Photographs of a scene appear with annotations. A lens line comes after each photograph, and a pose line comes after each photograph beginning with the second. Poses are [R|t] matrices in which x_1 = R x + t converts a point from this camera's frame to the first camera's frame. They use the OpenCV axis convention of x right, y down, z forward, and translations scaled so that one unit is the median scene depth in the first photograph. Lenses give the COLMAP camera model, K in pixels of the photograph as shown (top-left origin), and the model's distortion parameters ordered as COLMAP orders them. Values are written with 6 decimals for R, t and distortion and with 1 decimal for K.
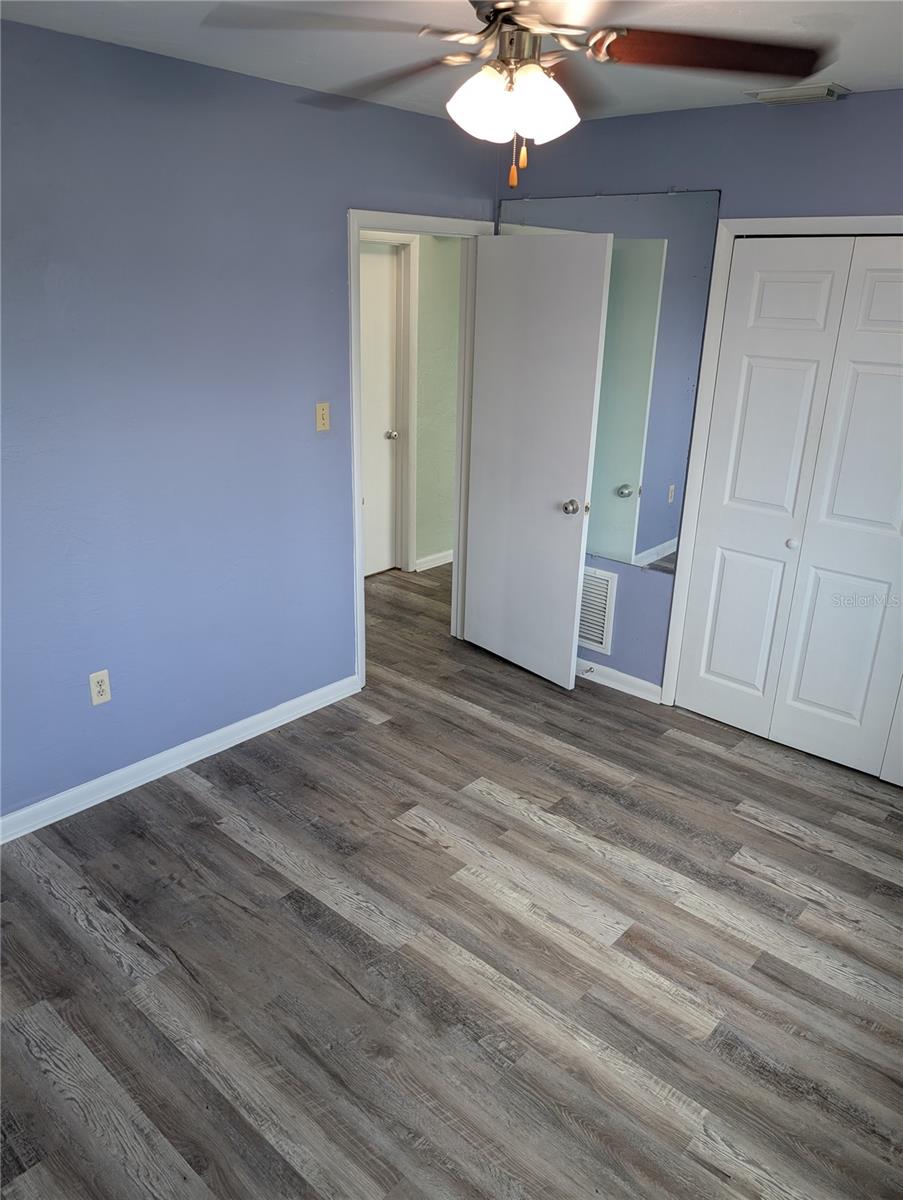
lens RADIAL K [[871.4, 0, 442.7], [0, 871.4, 599.5], [0, 0, 1]] dist [0.018652, -0.011177]
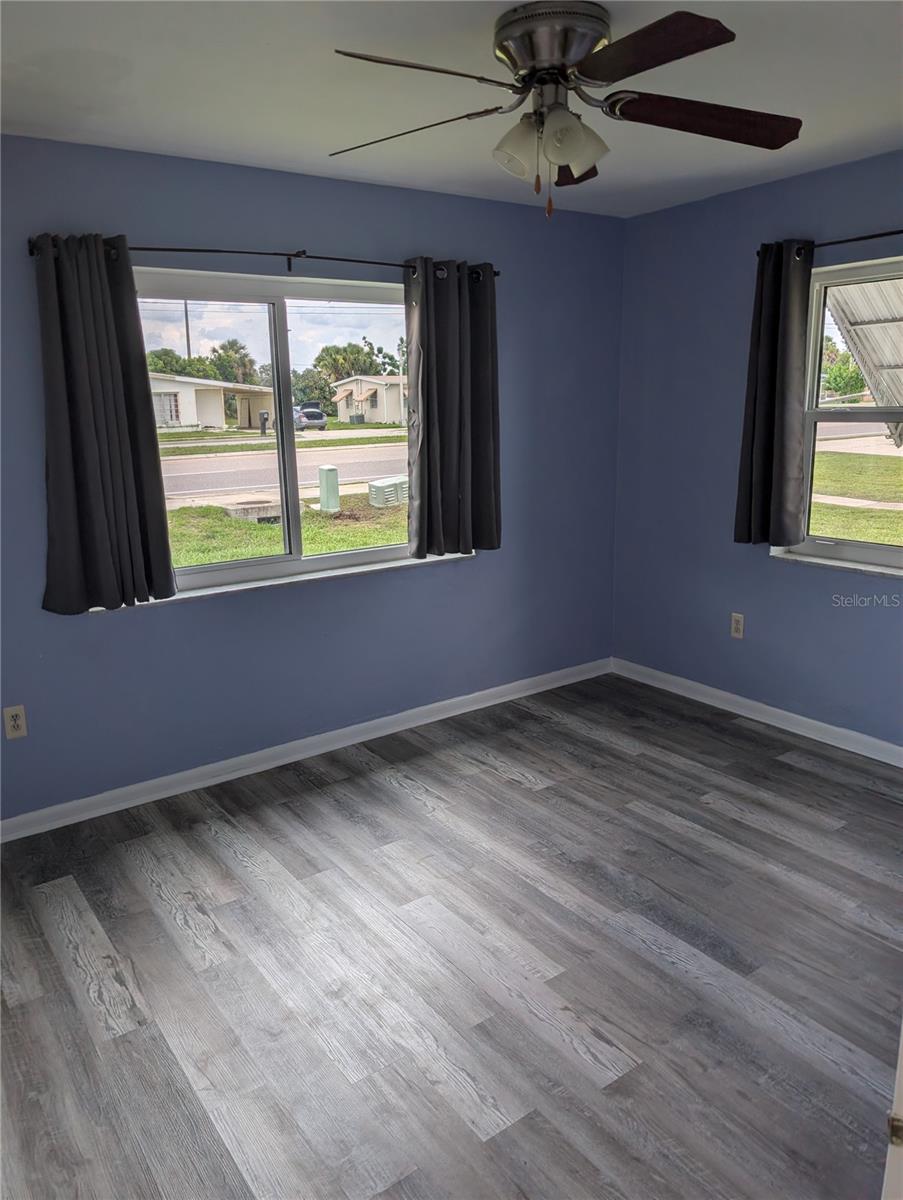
lens RADIAL K [[871.4, 0, 442.7], [0, 871.4, 599.5], [0, 0, 1]] dist [0.018652, -0.011177]
pose [[-0.977033, -0.056239, 0.205533, -0.028628], [0.066824, 0.835023, 0.546141, -0.462688], [-0.202339, 0.547333, -0.812087, 1.514590]]
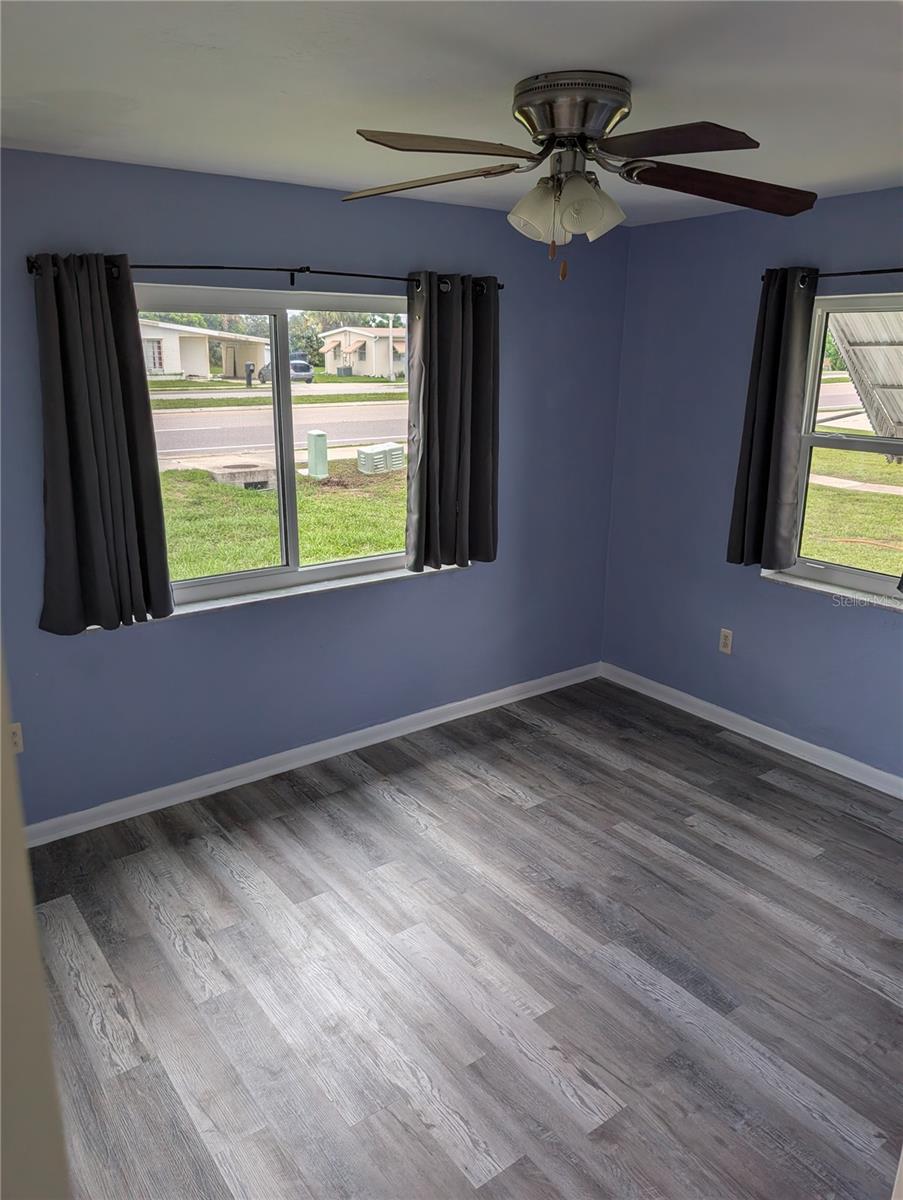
lens RADIAL K [[873.8, 0, 451.5], [0, 873.8, 600.0], [0, 0, 1]] dist [0.015789, -0.010315]
pose [[-0.980698, -0.089901, 0.173635, -0.005817], [0.030710, 0.806187, 0.590864, -0.549990], [-0.193102, 0.584791, -0.787865, 1.475710]]
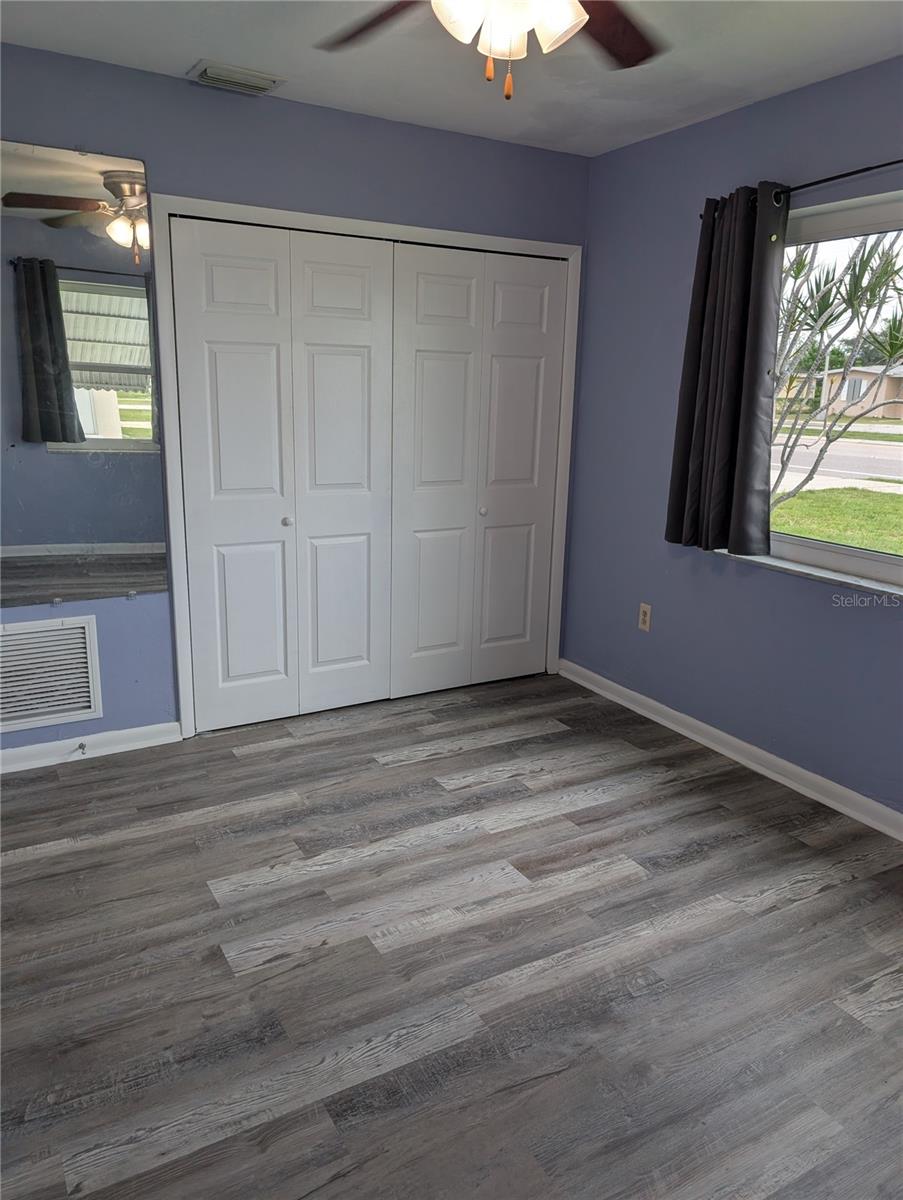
lens RADIAL K [[871.4, 0, 442.7], [0, 871.4, 599.5], [0, 0, 1]] dist [0.018652, -0.011177]
pose [[0.315465, -0.253210, 0.914530, -0.623507], [0.312975, 0.937579, 0.151632, -0.092104], [-0.895839, 0.238391, 0.375022, 0.565610]]
